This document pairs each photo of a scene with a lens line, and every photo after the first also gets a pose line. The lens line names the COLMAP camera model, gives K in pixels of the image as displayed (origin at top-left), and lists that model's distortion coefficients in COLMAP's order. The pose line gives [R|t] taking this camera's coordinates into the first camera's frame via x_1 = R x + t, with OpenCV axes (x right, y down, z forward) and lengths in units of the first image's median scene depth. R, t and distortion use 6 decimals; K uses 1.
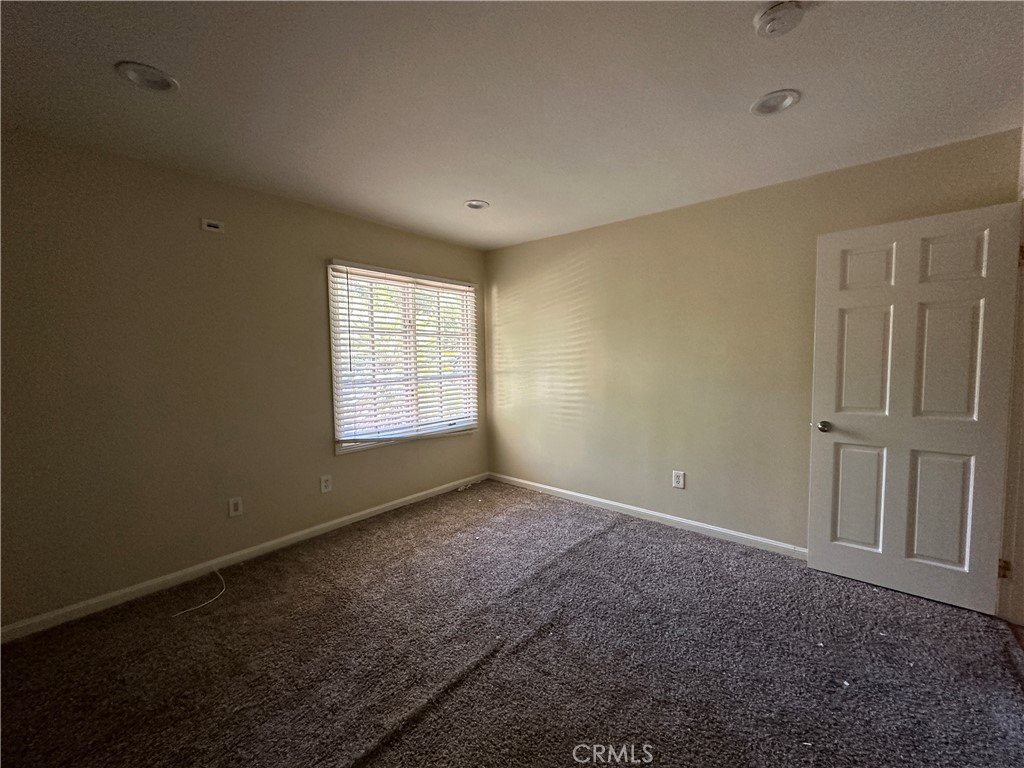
lens RADIAL K [[407.4, 0, 511.2], [0, 407.4, 387.3], [0, 0, 1]] dist [-0.006635, 0.001296]
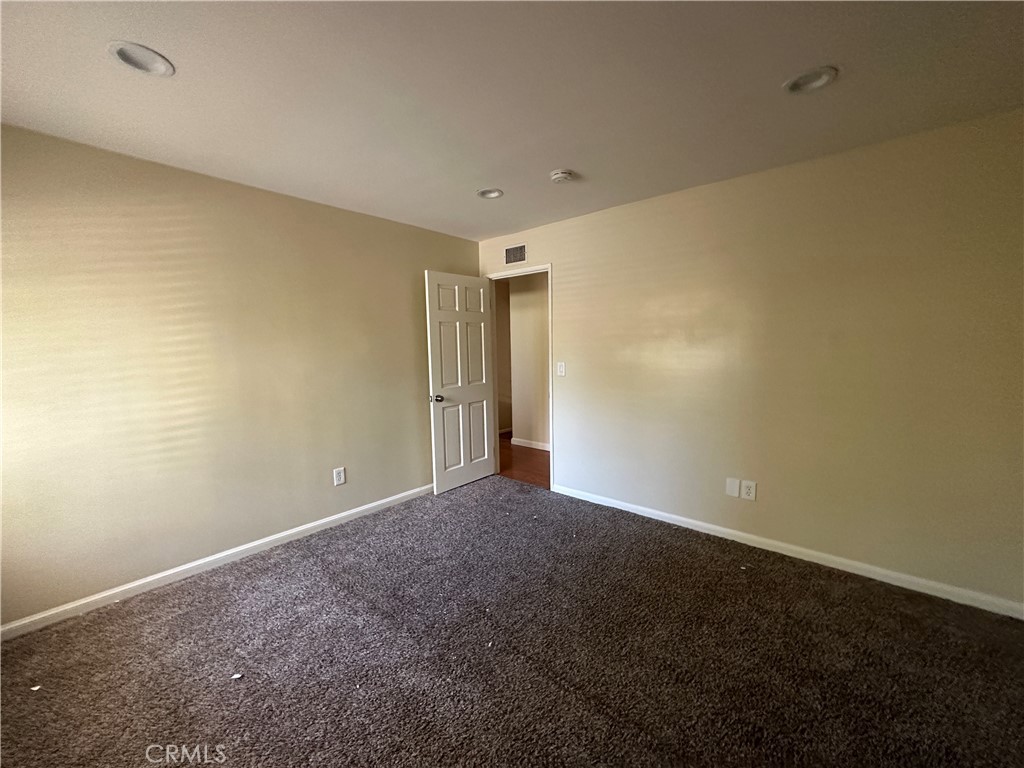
lens RADIAL K [[407.4, 0, 511.0], [0, 407.4, 385.2], [0, 0, 1]] dist [-0.006635, 0.001296]
pose [[0.013373, -0.088629, 0.995975, -0.581898], [0.095048, 0.991666, 0.086969, -0.046474], [-0.995383, 0.093503, 0.021686, 0.540505]]
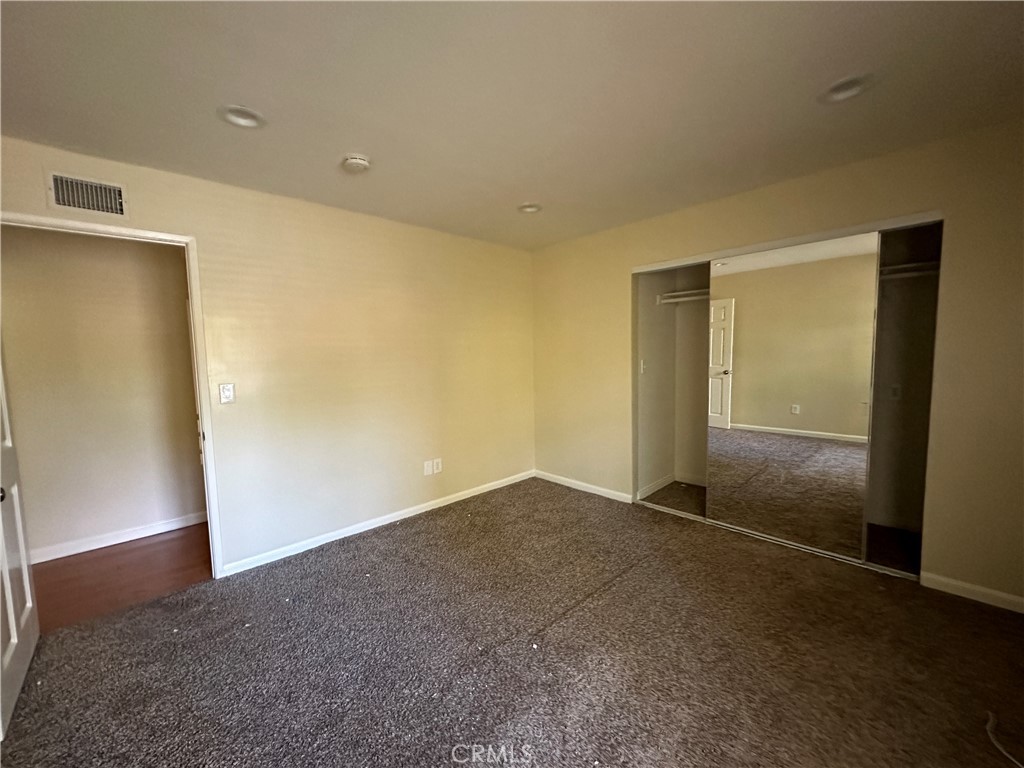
lens RADIAL K [[407.4, 0, 511.7], [0, 407.4, 380.2], [0, 0, 1]] dist [-0.006635, 0.001296]
pose [[-0.993912, 0.023970, 0.107537, -0.063548], [0.039746, 0.988329, 0.147057, -0.100983], [-0.102757, 0.150435, -0.983265, 1.156269]]
